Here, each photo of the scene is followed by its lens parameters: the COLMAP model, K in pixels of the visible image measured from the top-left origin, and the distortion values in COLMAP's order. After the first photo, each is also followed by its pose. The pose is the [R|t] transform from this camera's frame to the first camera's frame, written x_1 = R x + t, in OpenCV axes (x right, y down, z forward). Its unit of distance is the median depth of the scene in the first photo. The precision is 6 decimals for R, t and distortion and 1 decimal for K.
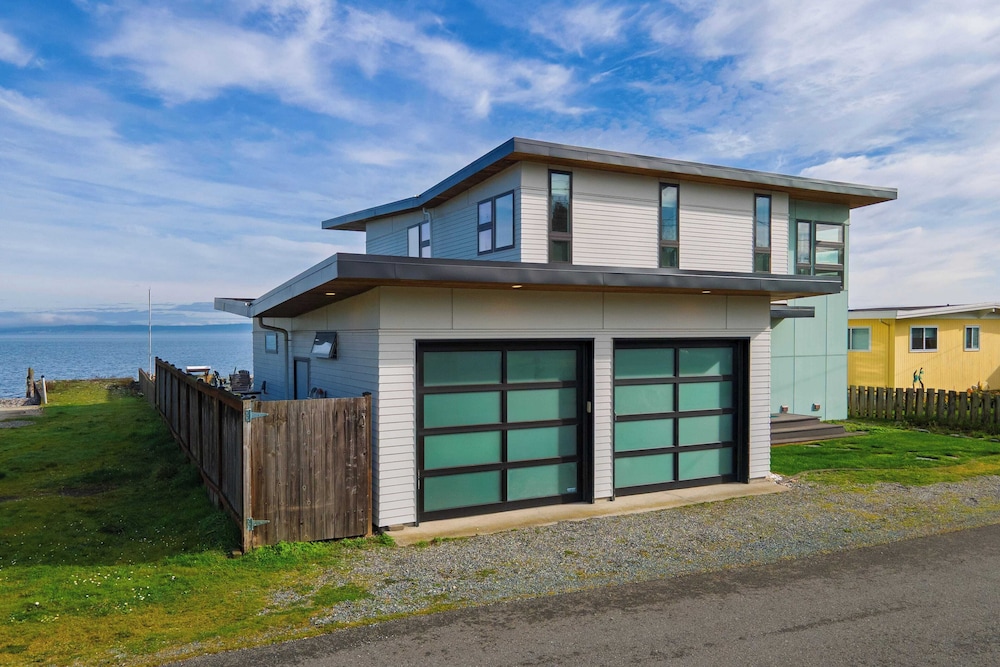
lens RADIAL K [[751.1, 0, 498.9], [0, 751.1, 347.4], [0, 0, 1]] dist [0.008900, 0.009024]
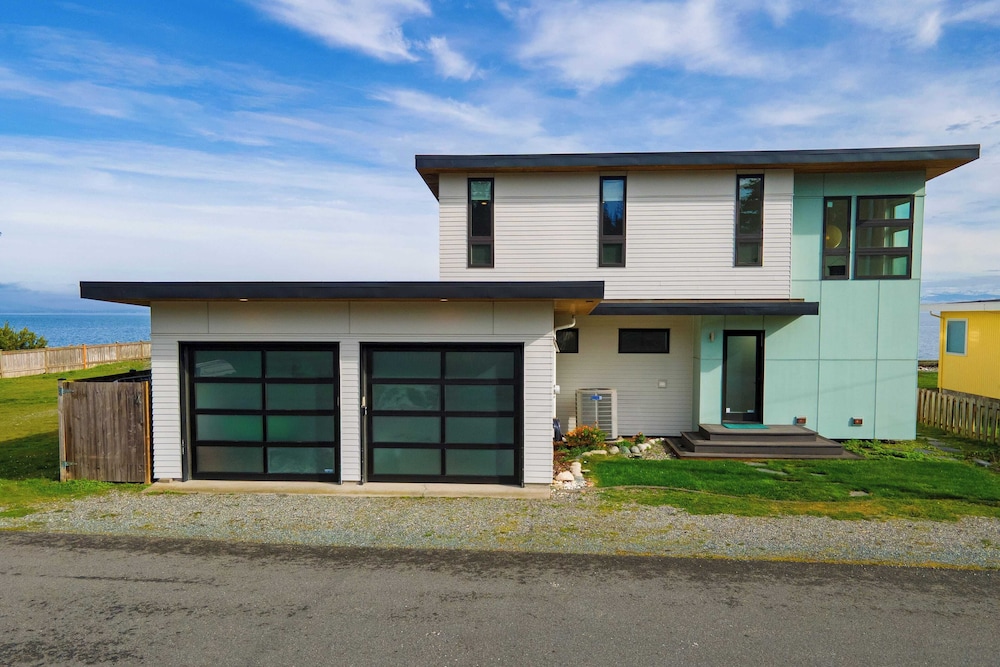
lens RADIAL K [[770.5, 0, 500.0], [0, 770.5, 333.5], [0, 0, 1]] dist [0.051254, -0.003526]
pose [[0.845620, 0.022596, -0.533307, 0.957783], [-0.013509, 0.999690, 0.020936, -0.052866], [0.533614, -0.010500, 0.845663, 0.121518]]
